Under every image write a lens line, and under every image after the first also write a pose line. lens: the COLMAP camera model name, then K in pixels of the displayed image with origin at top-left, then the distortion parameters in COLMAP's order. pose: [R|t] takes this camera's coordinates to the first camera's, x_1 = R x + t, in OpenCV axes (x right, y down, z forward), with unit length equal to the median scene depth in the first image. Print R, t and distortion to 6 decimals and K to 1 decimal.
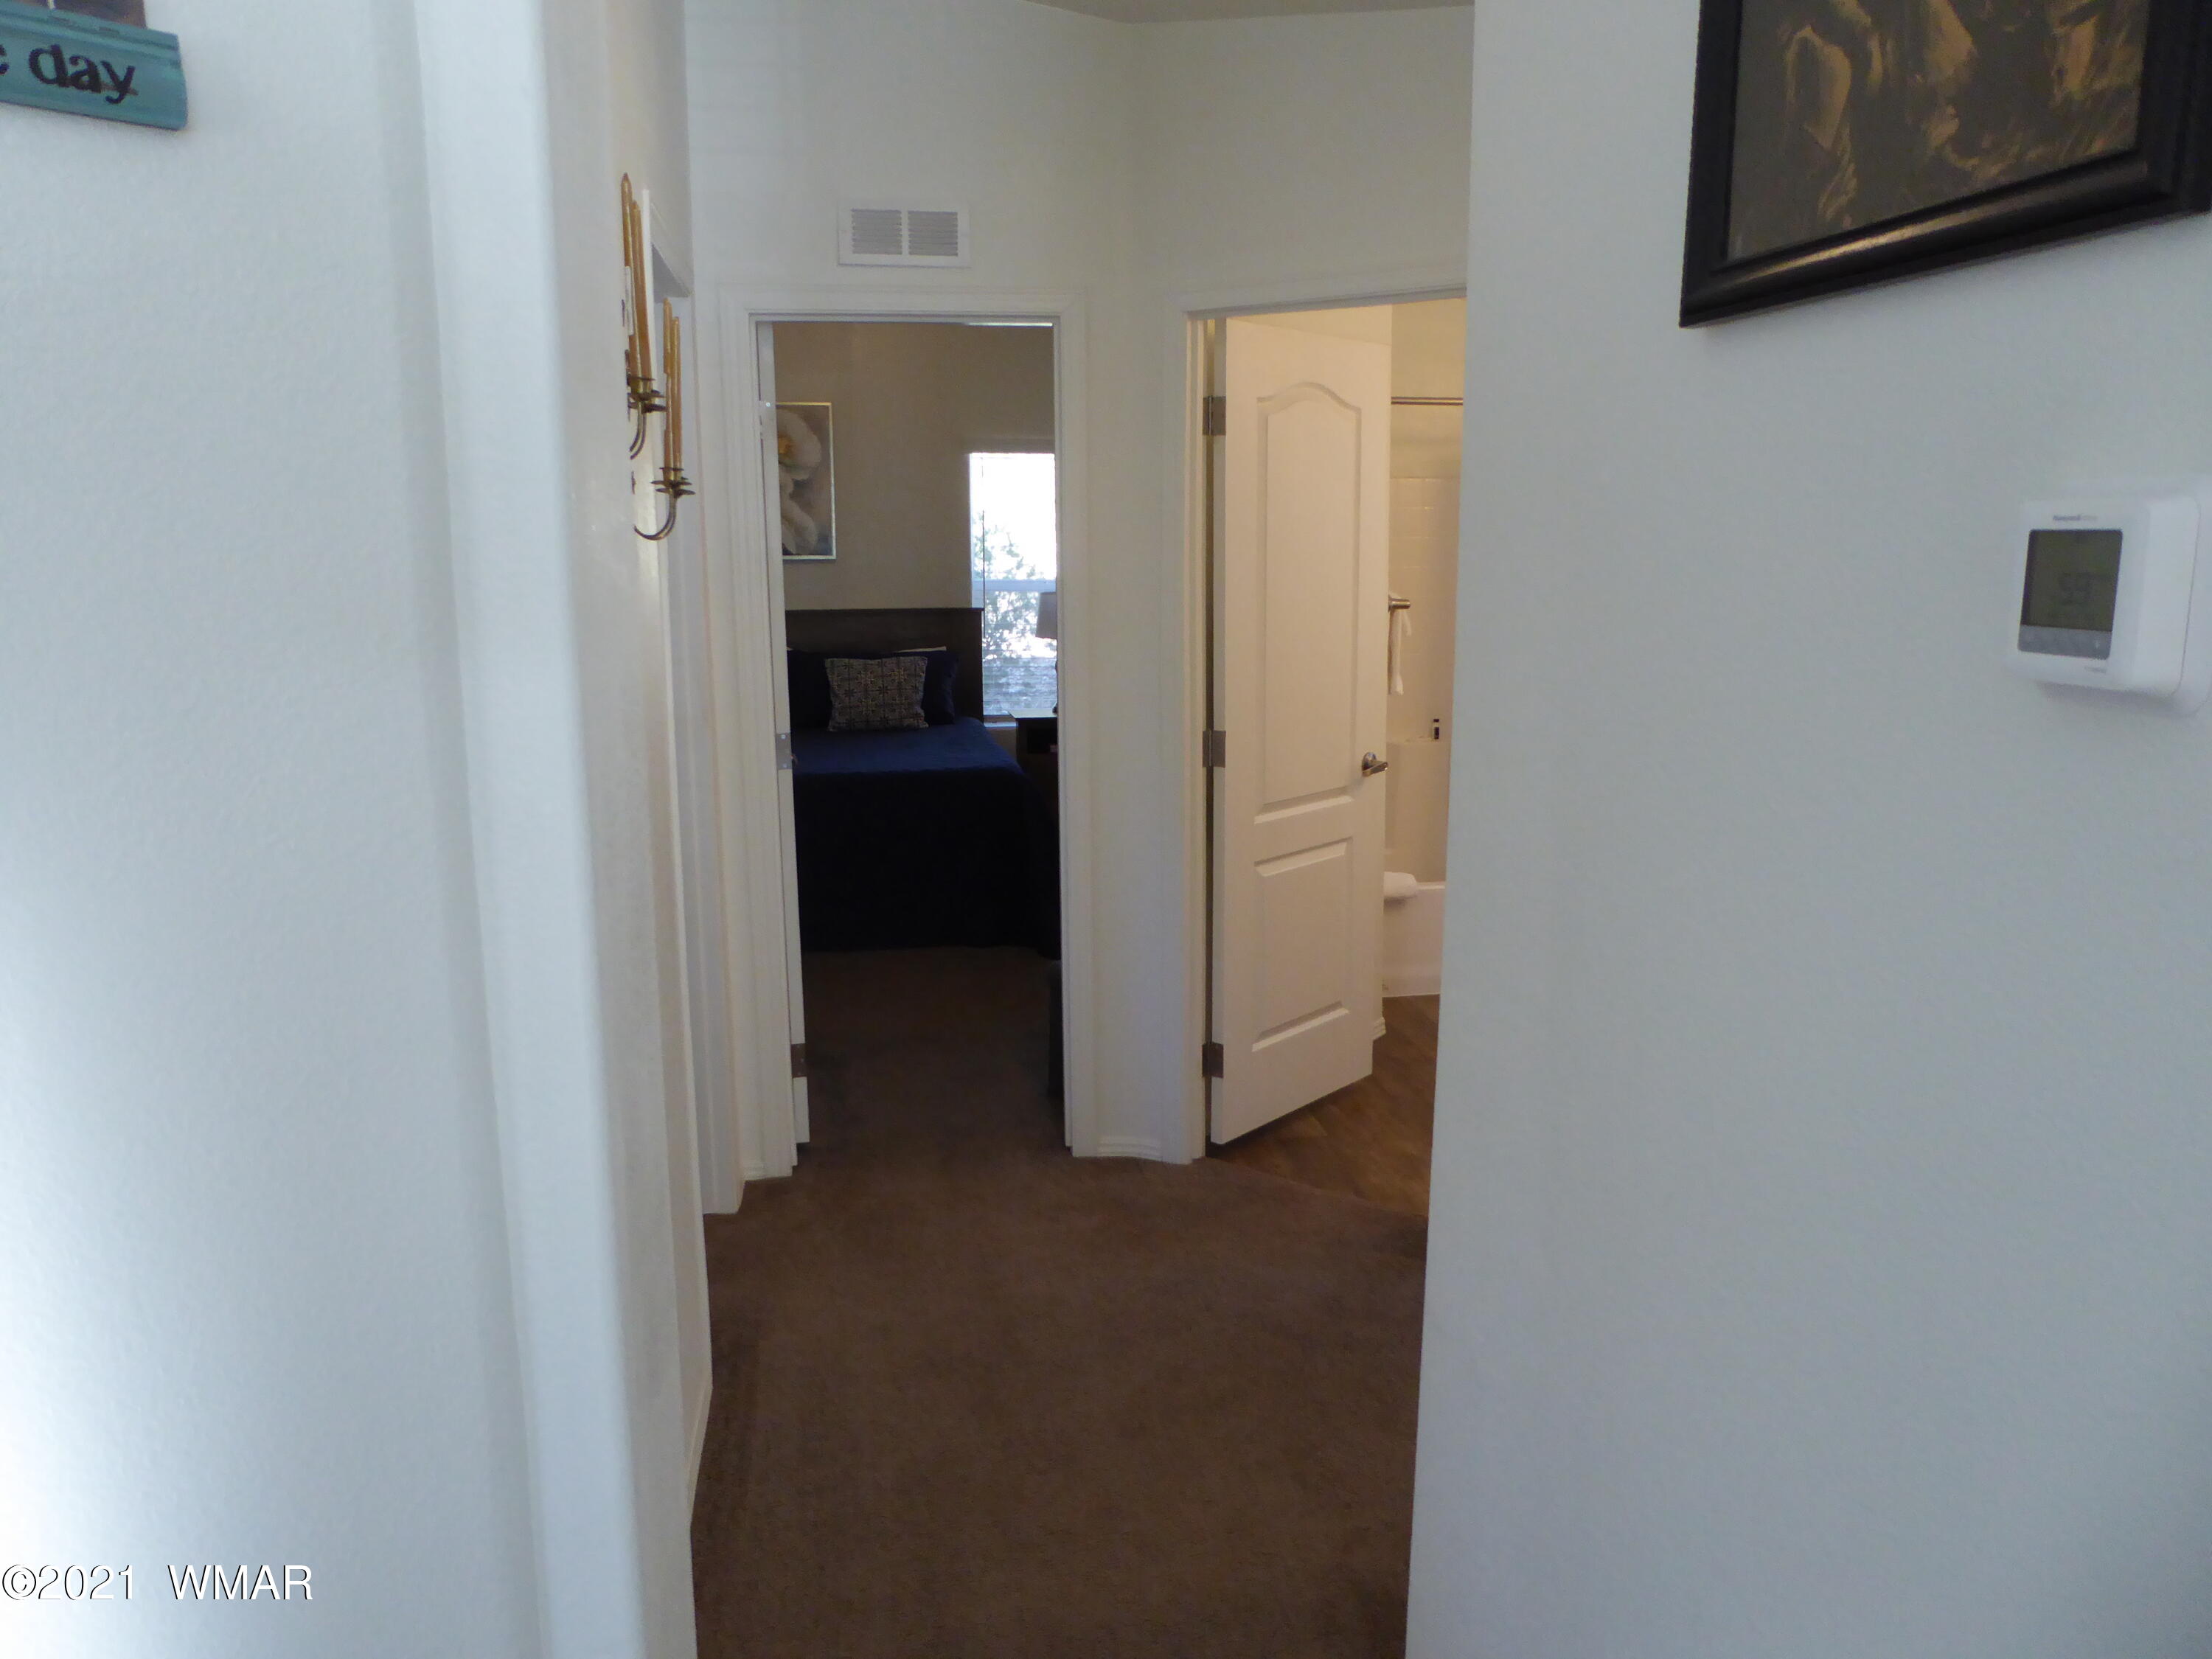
lens RADIAL K [[1585.4, 0, 1104.7], [0, 1585.4, 820.1], [0, 0, 1]] dist [-0.033631, 0.004022]
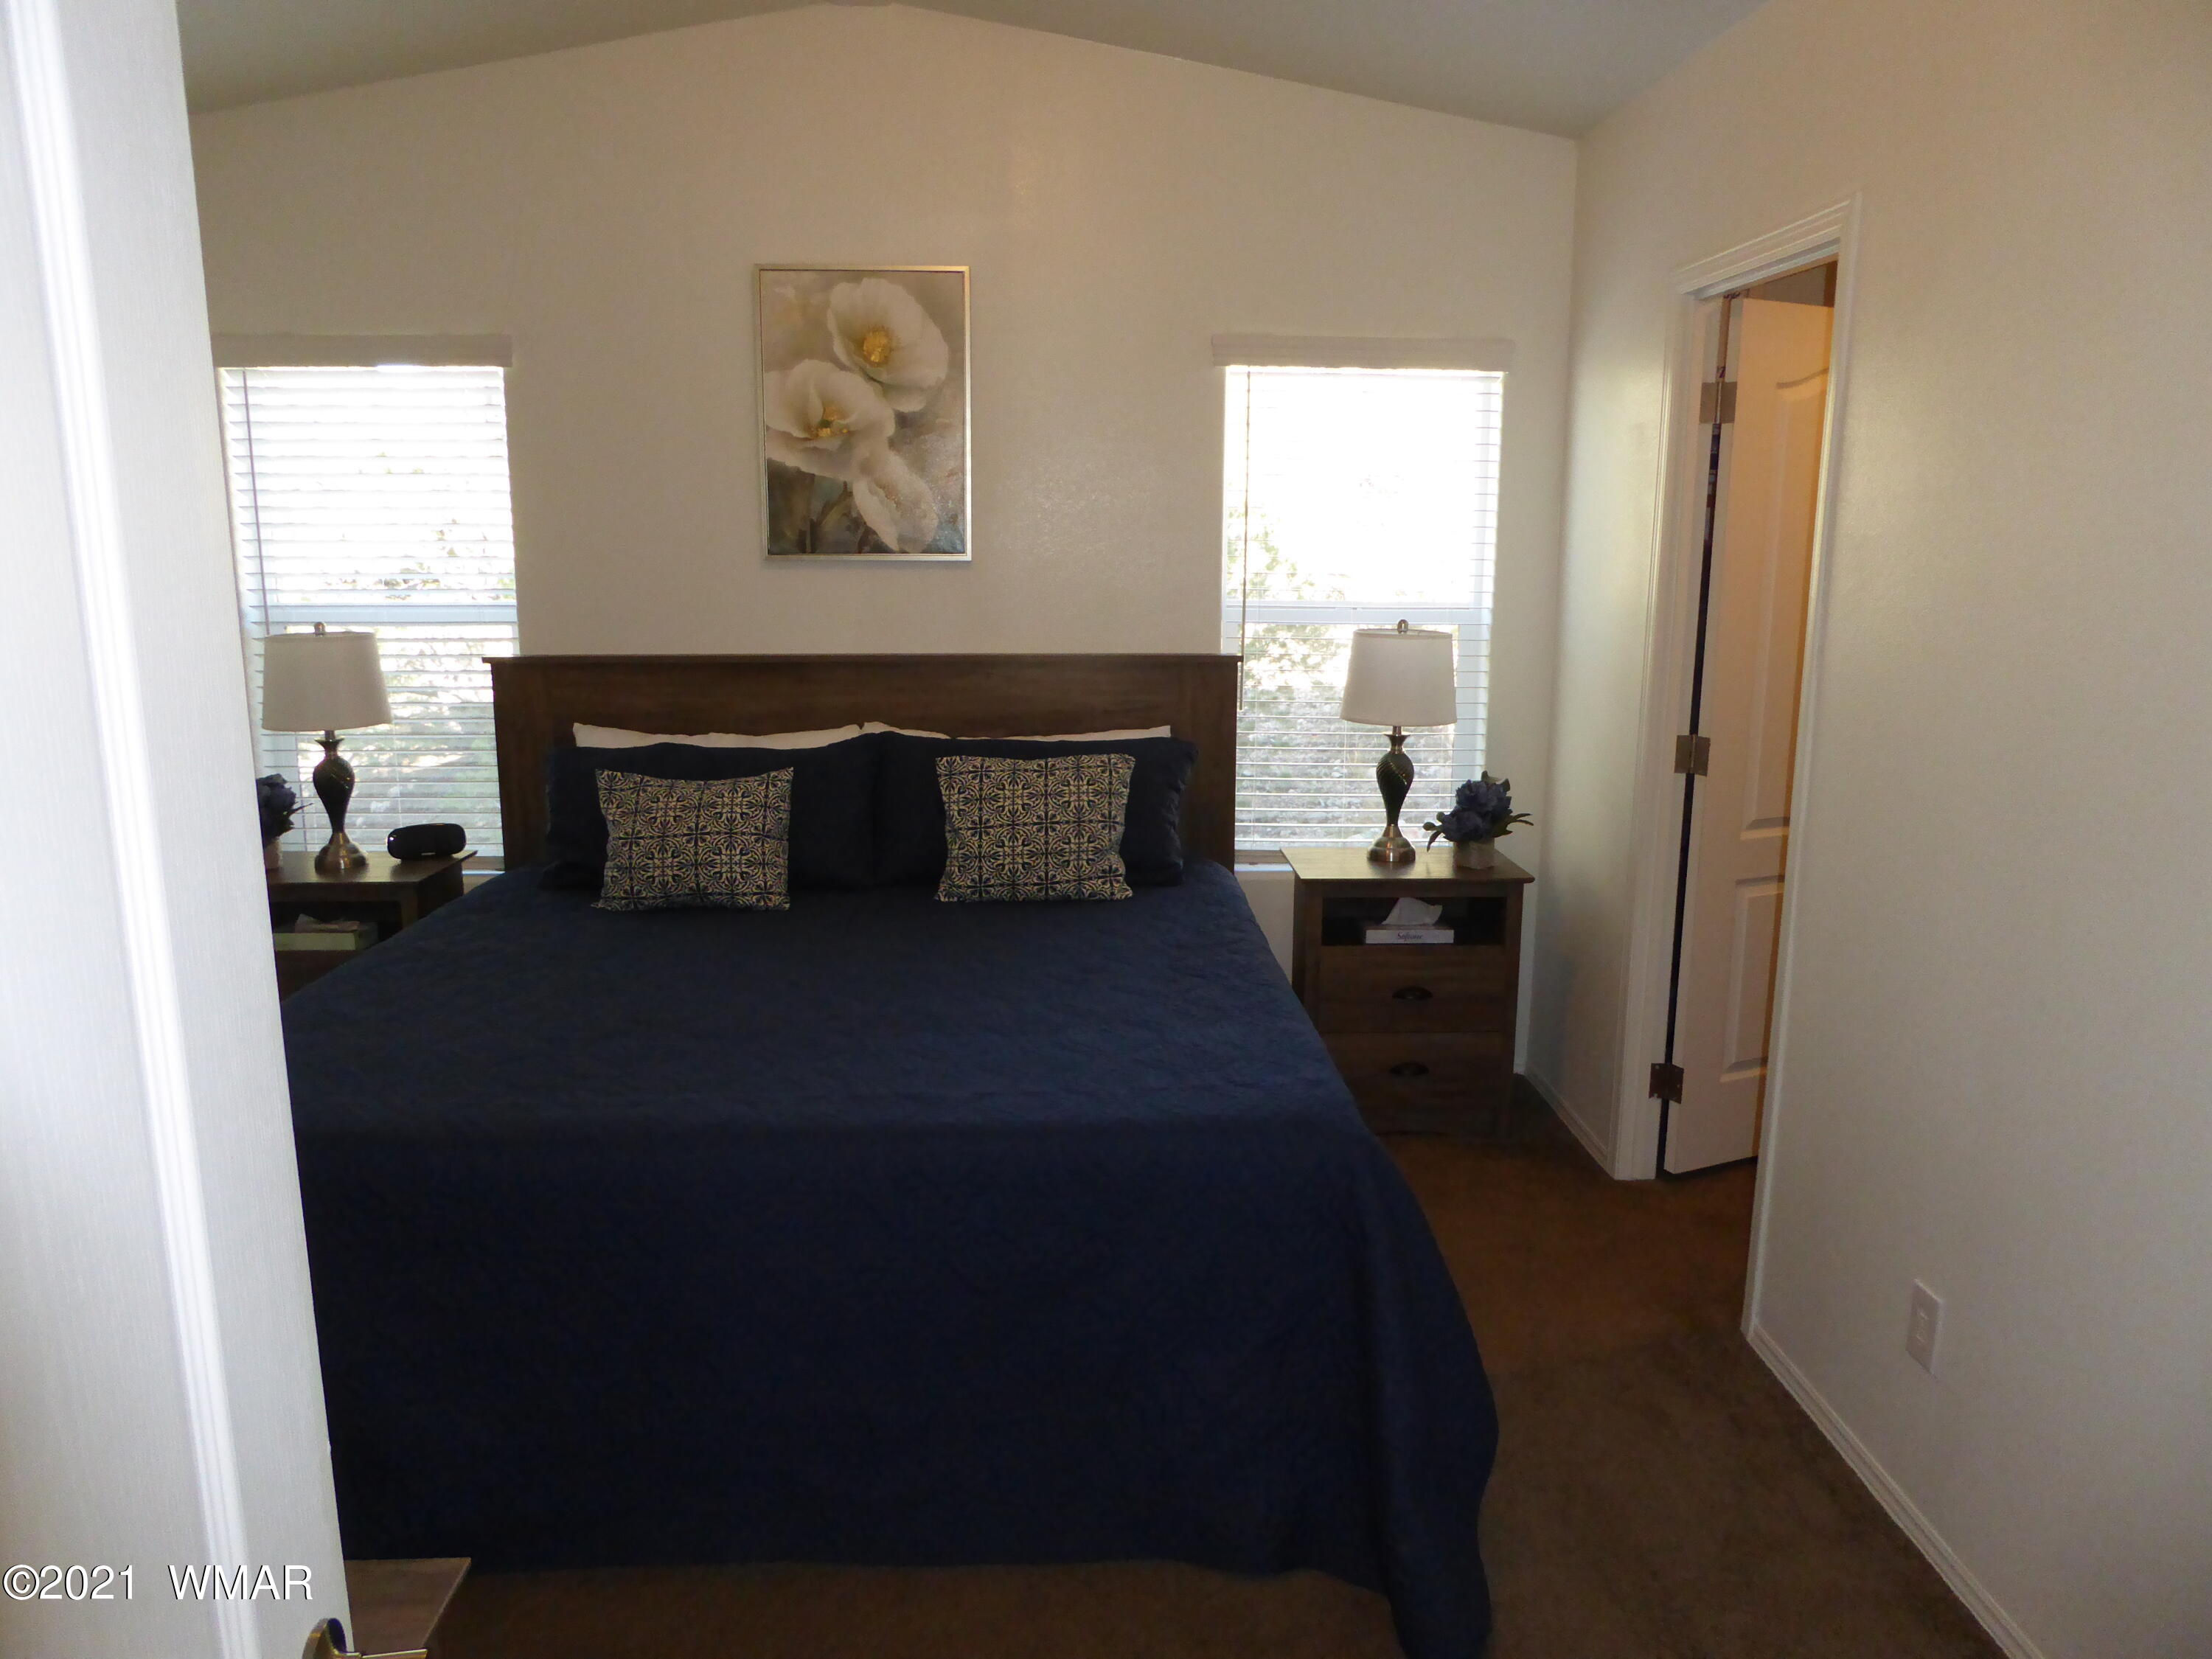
lens RADIAL K [[1585.4, 0, 1114.6], [0, 1585.4, 843.4], [0, 0, 1]] dist [-0.033631, 0.004022]
pose [[0.991613, 0.036075, -0.124106, -0.053493], [-0.033098, 0.999115, 0.025966, -0.088035], [0.124932, -0.021640, 0.991929, 0.487885]]
